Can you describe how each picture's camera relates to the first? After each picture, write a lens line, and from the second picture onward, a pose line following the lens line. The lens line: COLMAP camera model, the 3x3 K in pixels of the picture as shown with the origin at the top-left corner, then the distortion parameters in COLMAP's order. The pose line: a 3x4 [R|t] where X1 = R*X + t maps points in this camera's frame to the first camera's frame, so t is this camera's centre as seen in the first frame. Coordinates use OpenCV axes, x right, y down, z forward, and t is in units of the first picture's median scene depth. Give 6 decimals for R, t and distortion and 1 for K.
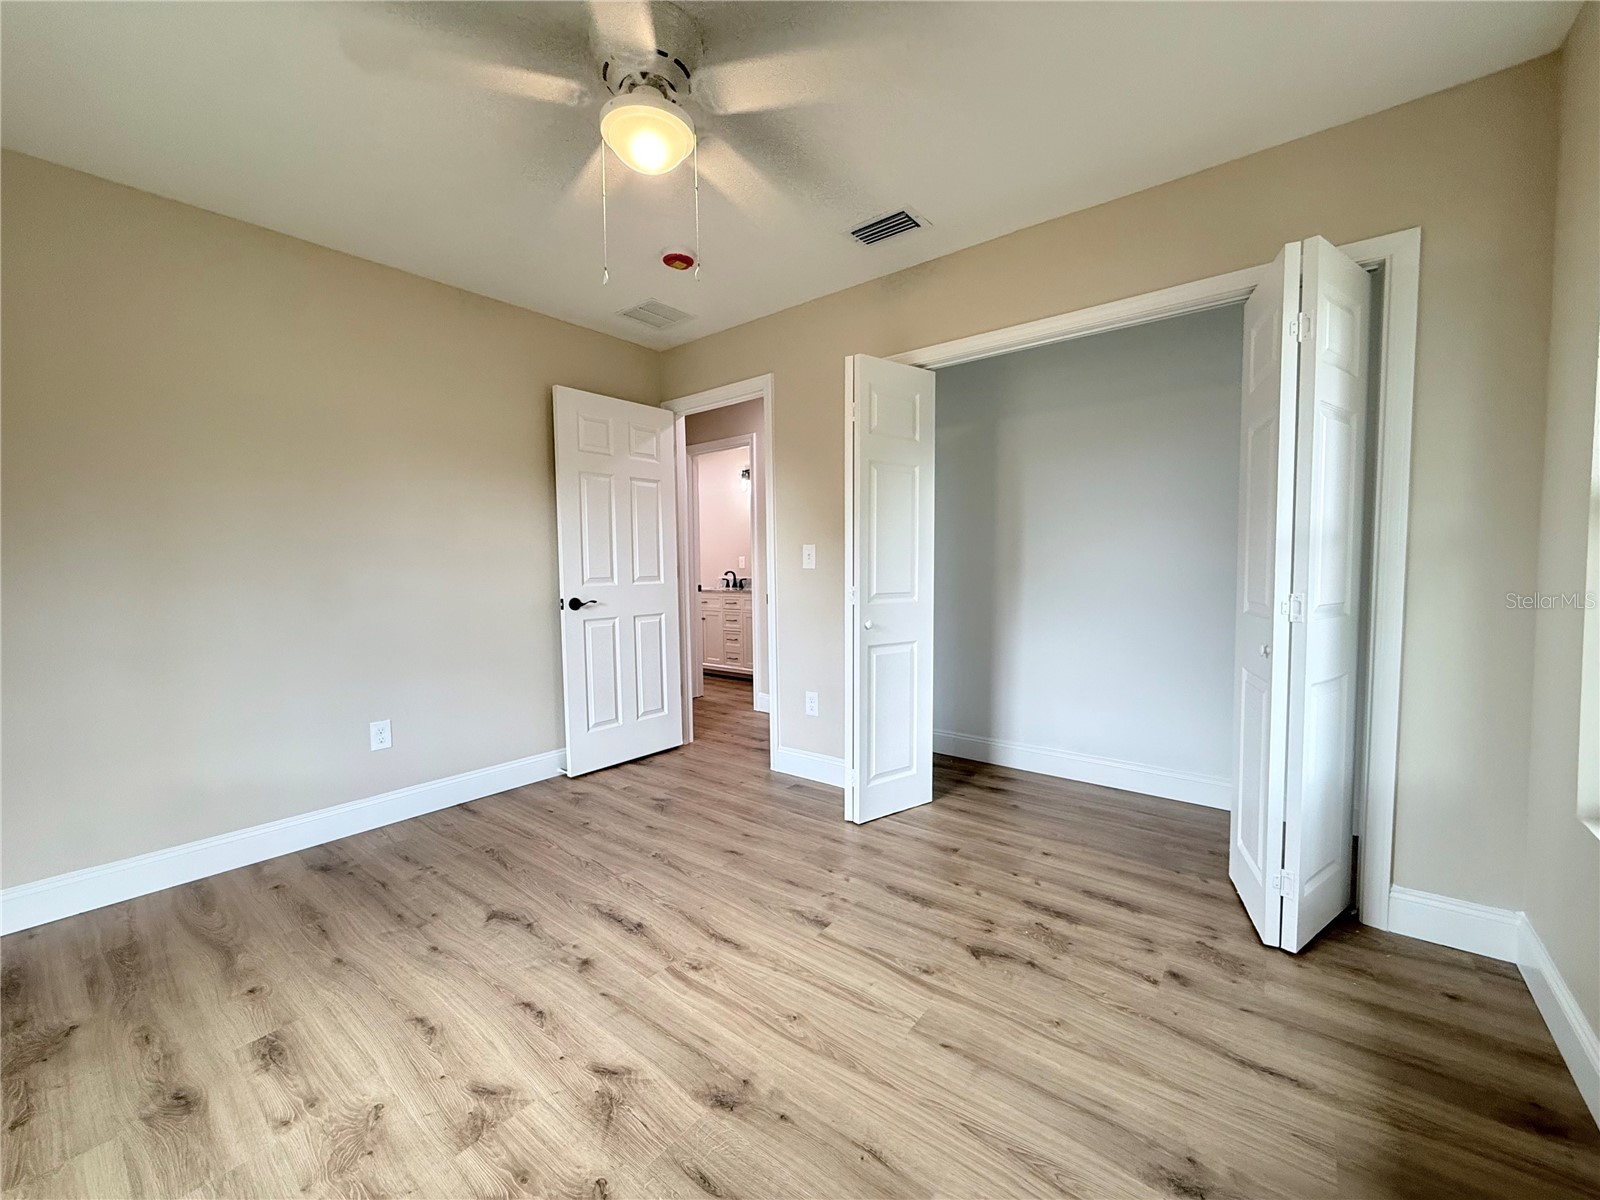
lens RADIAL K [[634.8, 0, 799.6], [0, 634.8, 603.8], [0, 0, 1]] dist [-0.000865, 0.000037]
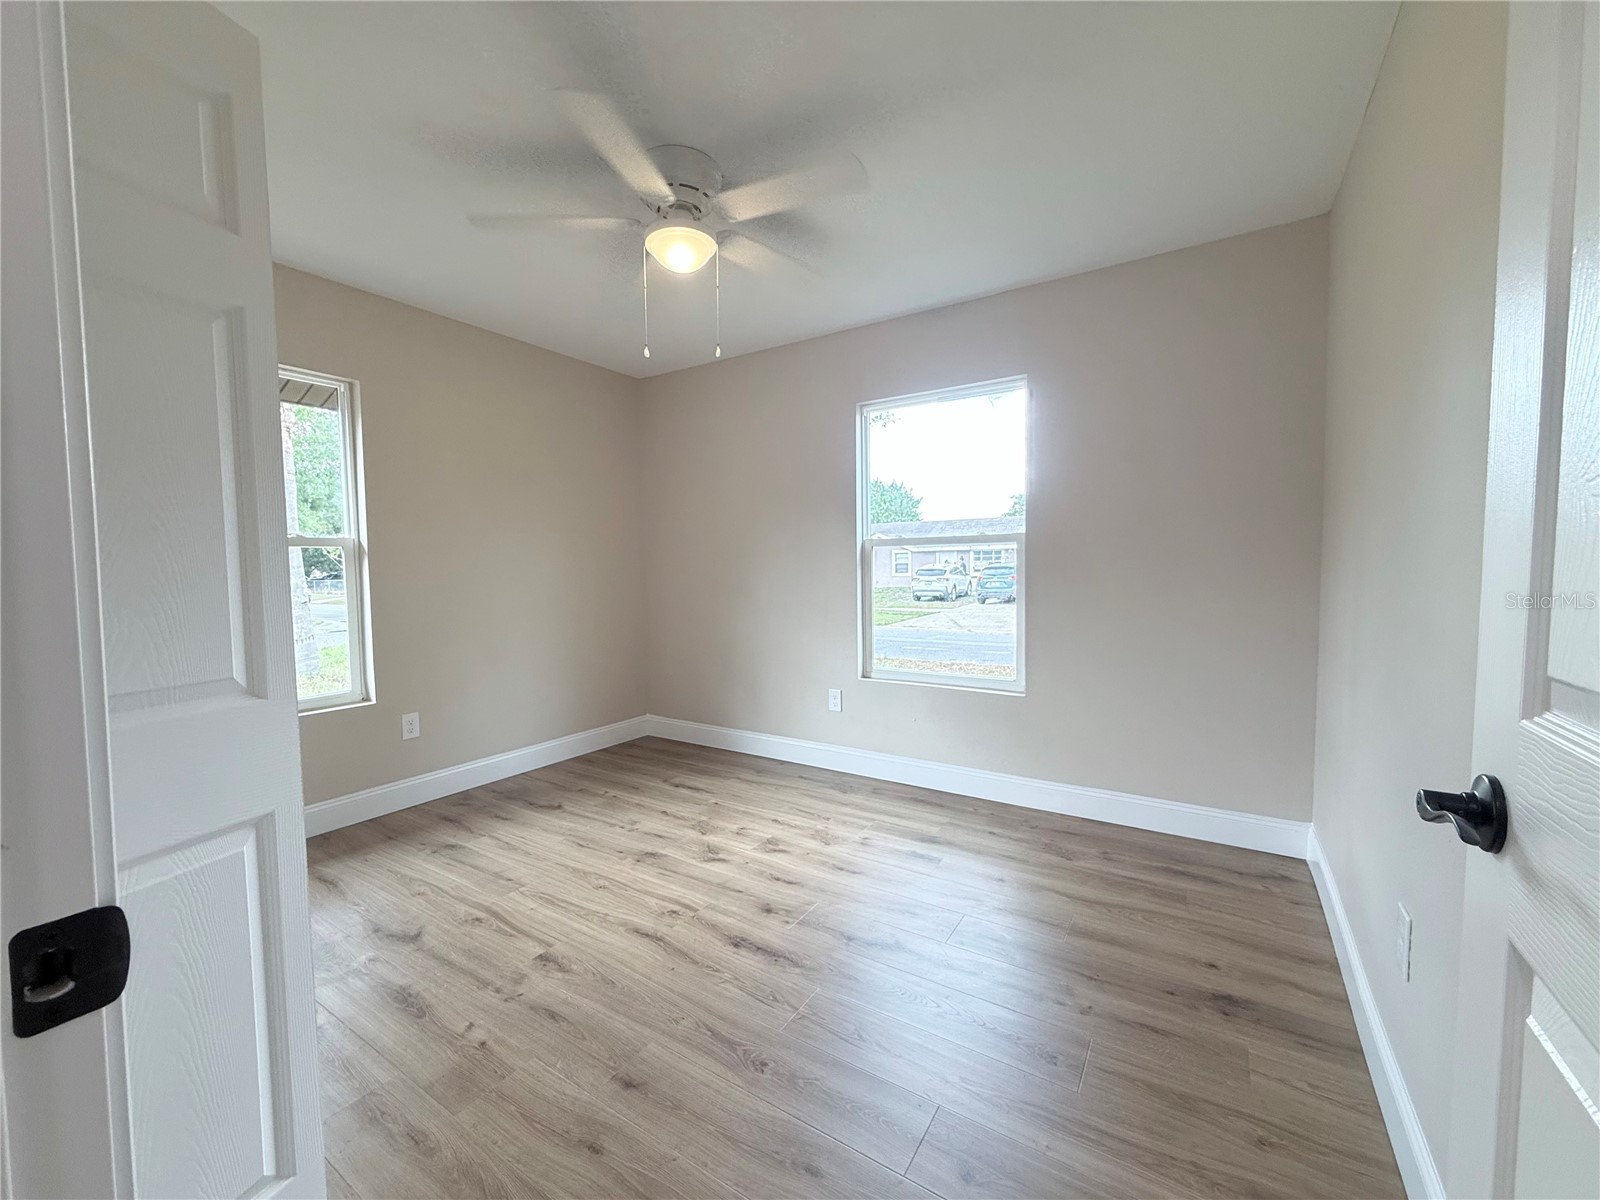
lens RADIAL K [[637.6, 0, 795.5], [0, 637.6, 599.3], [0, 0, 1]] dist [0.000176, 0.000104]
pose [[-0.995500, 0.028398, -0.090410, -0.304627], [0.018138, 0.993504, 0.112345, -0.146862], [0.093013, 0.110200, -0.989548, 2.172060]]
